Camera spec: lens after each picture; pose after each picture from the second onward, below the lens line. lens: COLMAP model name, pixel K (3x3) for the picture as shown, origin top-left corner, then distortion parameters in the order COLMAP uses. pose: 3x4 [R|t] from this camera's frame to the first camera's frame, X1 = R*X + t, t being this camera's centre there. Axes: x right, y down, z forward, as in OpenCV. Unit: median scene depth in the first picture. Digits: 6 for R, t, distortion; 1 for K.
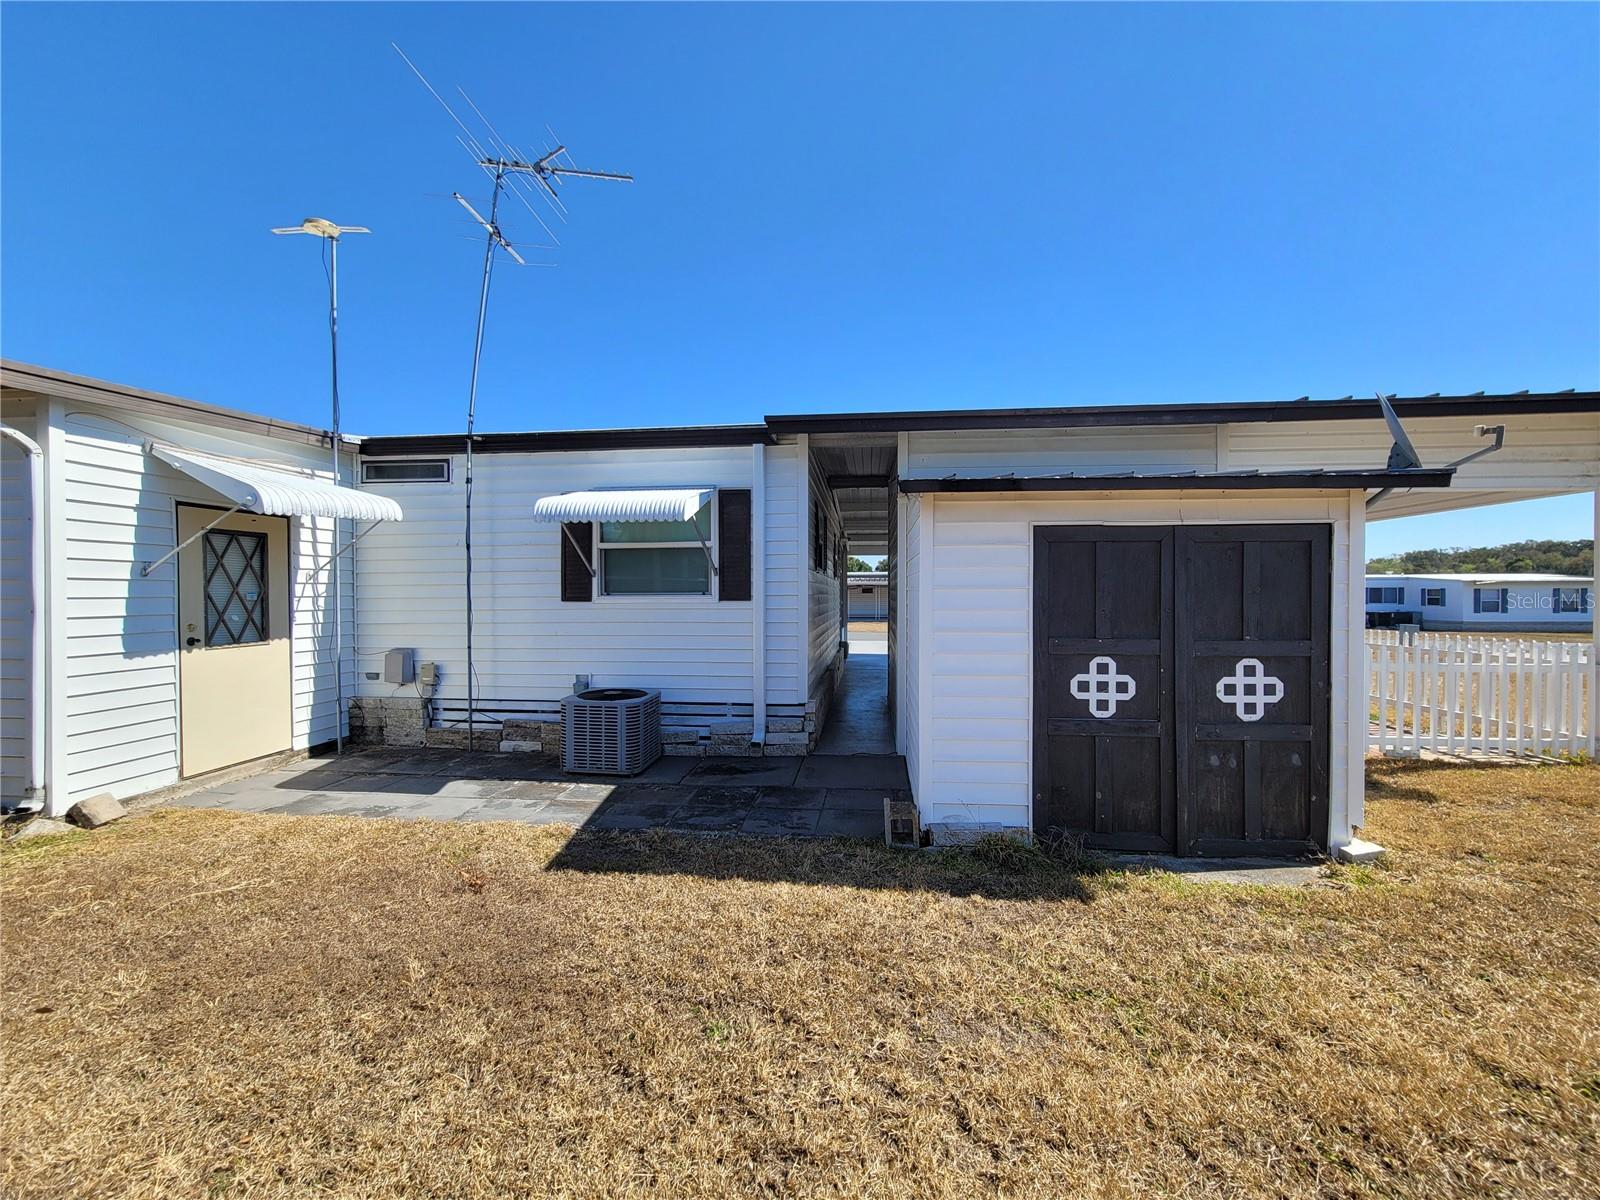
lens RADIAL K [[652.0, 0, 796.4], [0, 652.0, 599.8], [0, 0, 1]] dist [0.000098, 0.000128]
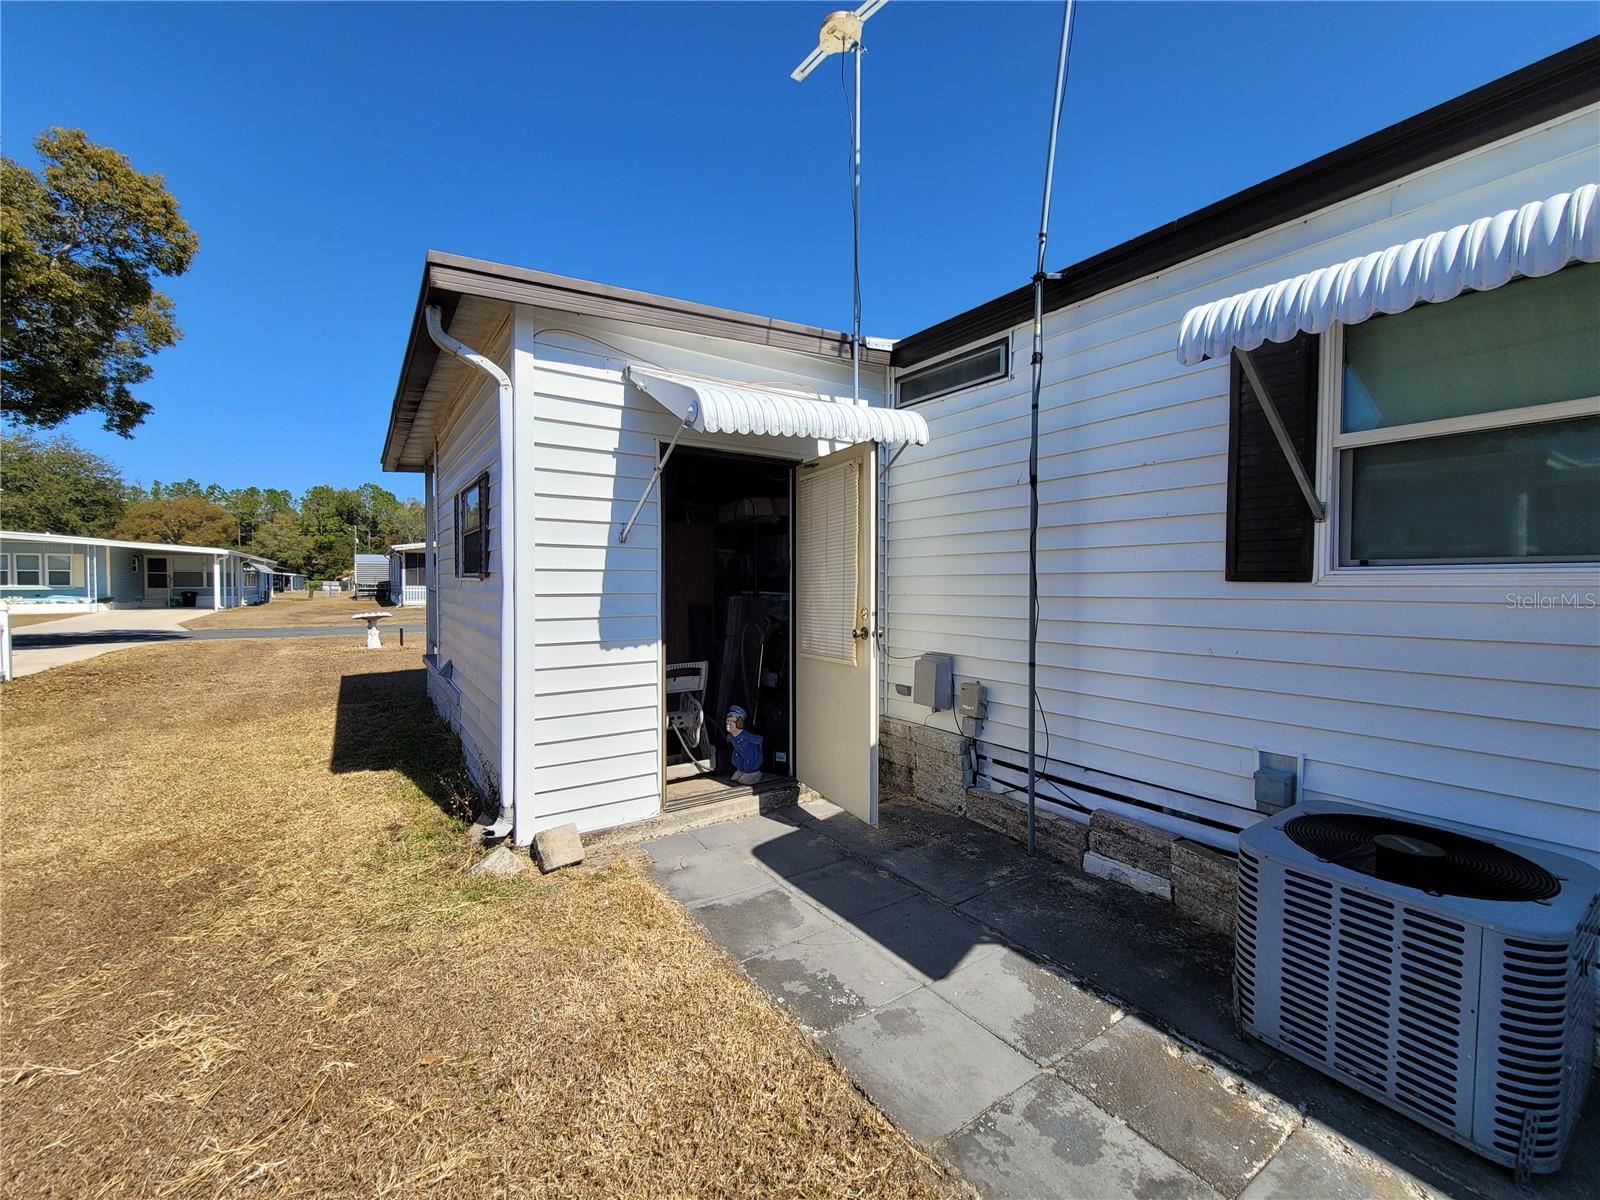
lens RADIAL K [[652.0, 0, 796.4], [0, 652.0, 599.8], [0, 0, 1]] dist [0.000098, 0.000128]
pose [[0.652082, 0.021725, -0.757837, -0.216082], [-0.010669, 0.999753, 0.019480, 0.010395], [0.758074, -0.004617, 0.652153, 0.491454]]
